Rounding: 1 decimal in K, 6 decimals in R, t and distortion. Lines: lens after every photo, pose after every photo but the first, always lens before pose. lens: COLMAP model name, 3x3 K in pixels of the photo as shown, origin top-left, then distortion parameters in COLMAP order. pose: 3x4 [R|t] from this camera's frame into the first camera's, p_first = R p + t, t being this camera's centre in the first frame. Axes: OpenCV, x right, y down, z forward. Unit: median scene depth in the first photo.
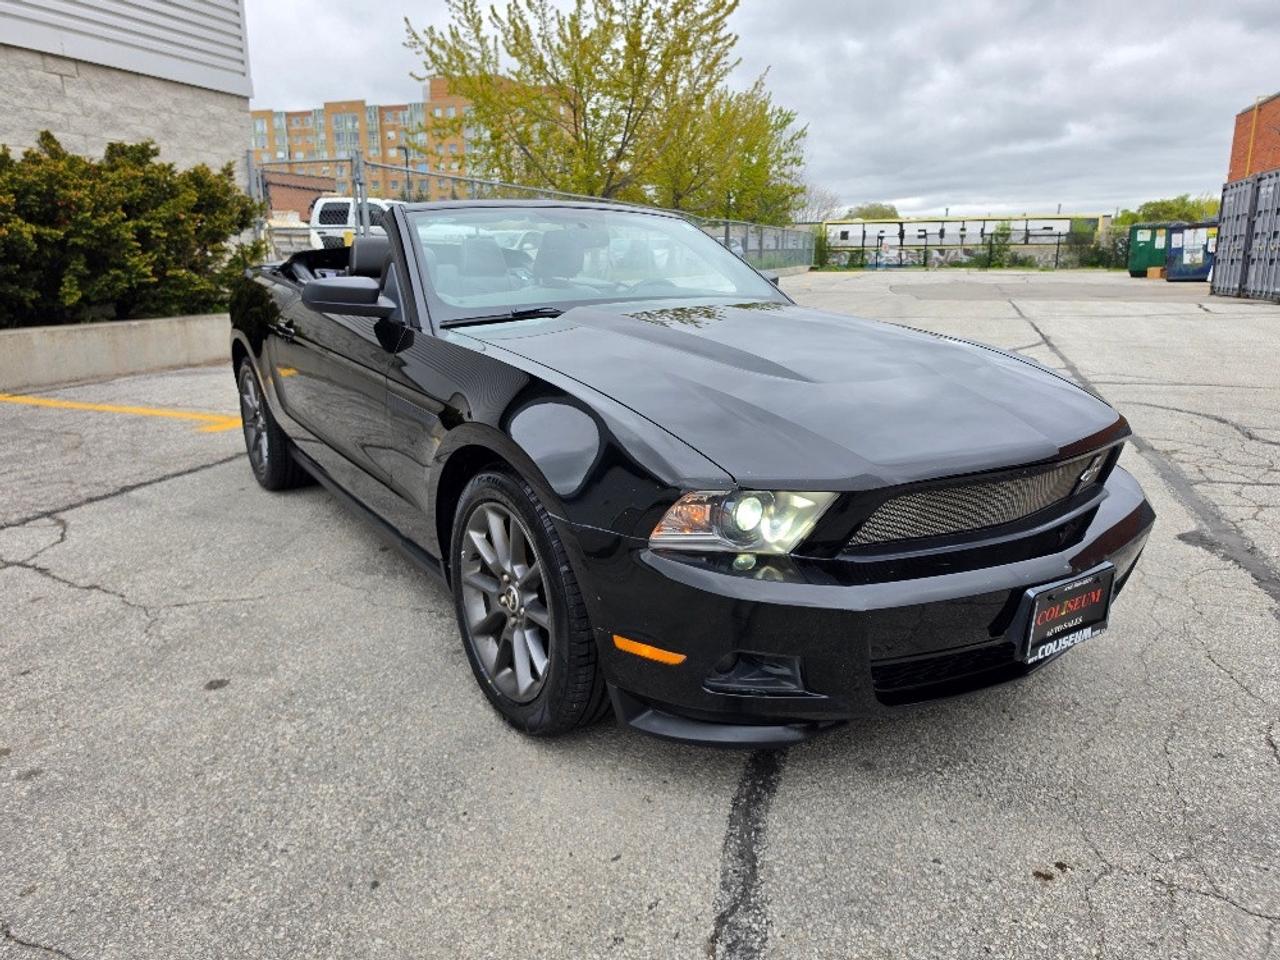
lens RADIAL K [[934.5, 0, 622.9], [0, 934.5, 457.3], [0, 0, 1]] dist [-0.007277, -0.006763]
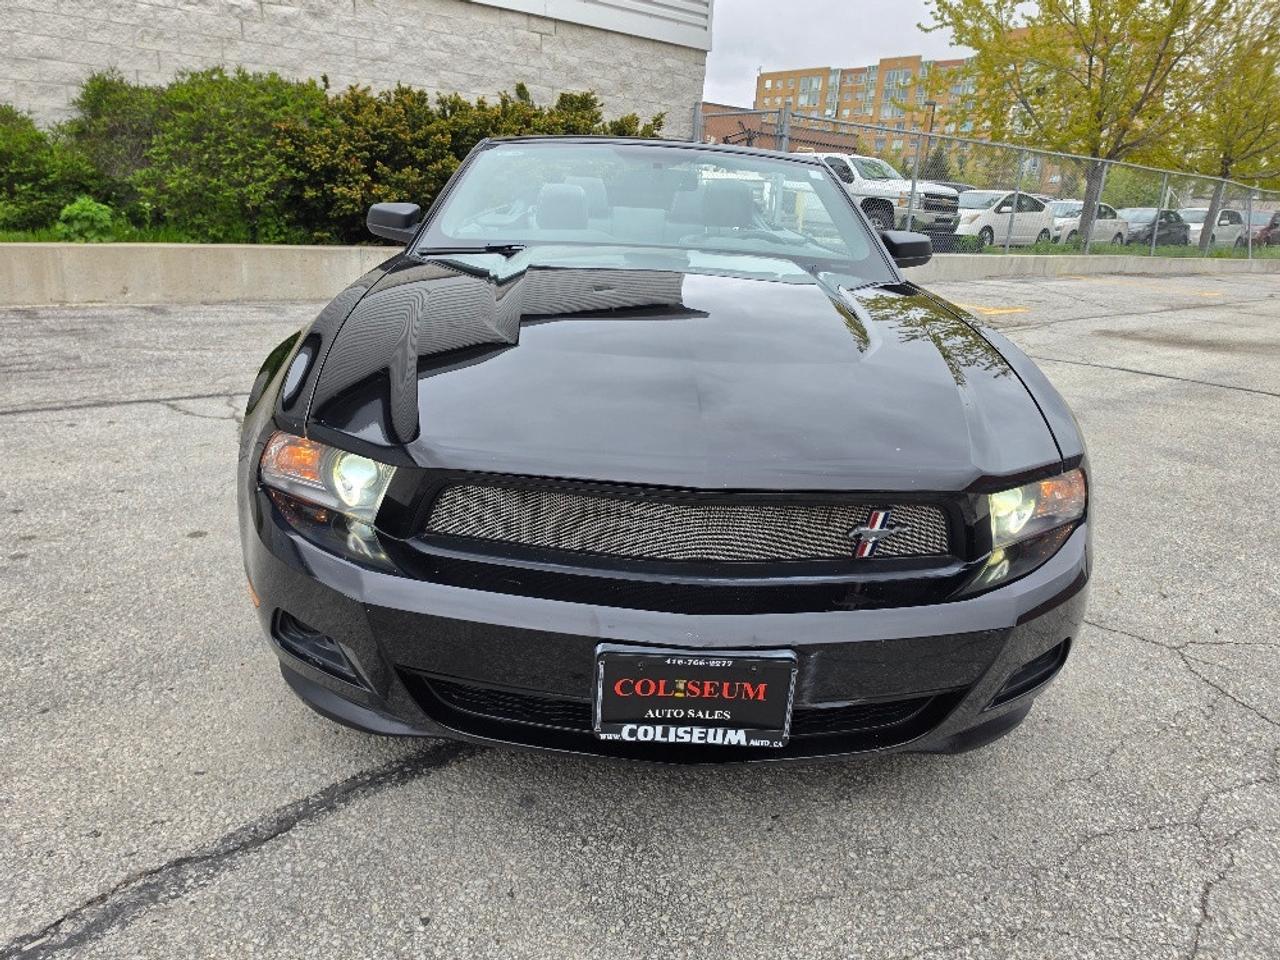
lens RADIAL K [[939.7, 0, 665.3], [0, 939.7, 459.6], [0, 0, 1]] dist [0.004159, -0.005999]
pose [[0.829005, 0.196769, -0.523481, 0.095529], [-0.178211, 0.980207, 0.086225, -0.008920], [0.530086, 0.021809, 0.847663, 0.042896]]
